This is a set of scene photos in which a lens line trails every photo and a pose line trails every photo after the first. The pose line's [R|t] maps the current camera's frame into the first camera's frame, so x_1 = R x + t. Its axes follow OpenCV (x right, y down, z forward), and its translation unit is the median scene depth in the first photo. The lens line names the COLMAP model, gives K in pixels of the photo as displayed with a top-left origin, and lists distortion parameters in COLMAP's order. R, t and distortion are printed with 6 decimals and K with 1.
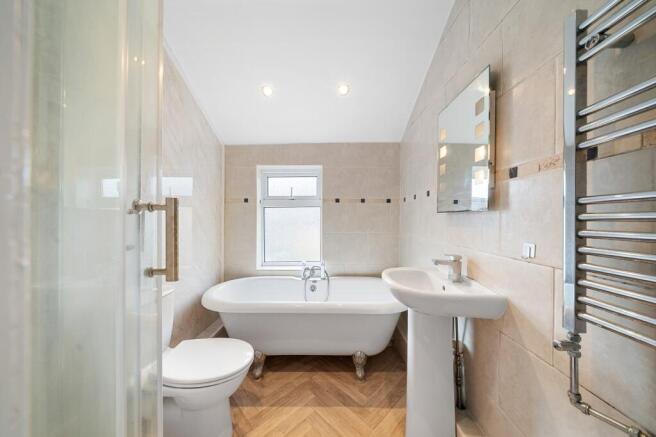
lens RADIAL K [[225.3, 0, 327.6], [0, 225.3, 219.9], [0, 0, 1]] dist [-0.001156, -0.000043]
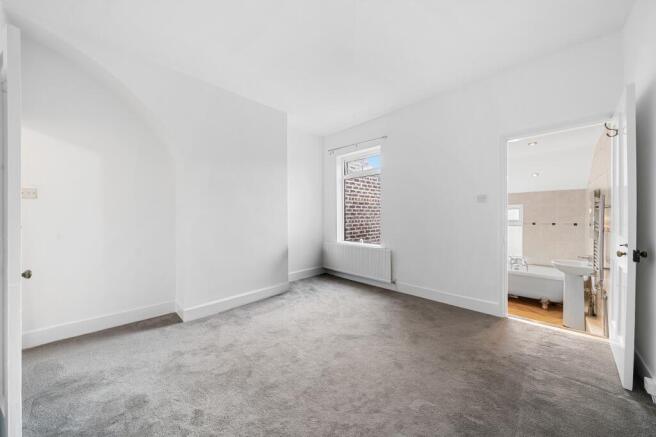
lens RADIAL K [[225.3, 0, 328.8], [0, 225.3, 217.9], [0, 0, 1]] dist [-0.001156, -0.000043]
pose [[0.729967, -0.000003, -0.683482, 0.080358], [0.002850, 0.999991, 0.003040, -0.150163], [0.683476, -0.004167, 0.729961, -1.529865]]
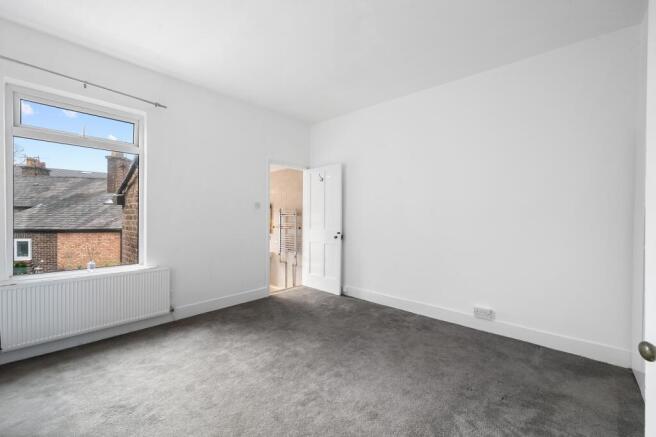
lens RADIAL K [[267.9, 0, 327.4], [0, 267.9, 218.9], [0, 0, 1]] dist [-0.000635, -0.000046]
pose [[0.653022, -0.005174, 0.757322, -1.202470], [-0.003179, 0.999949, 0.009573, -0.178886], [-0.757333, -0.008659, 0.652972, -1.568985]]
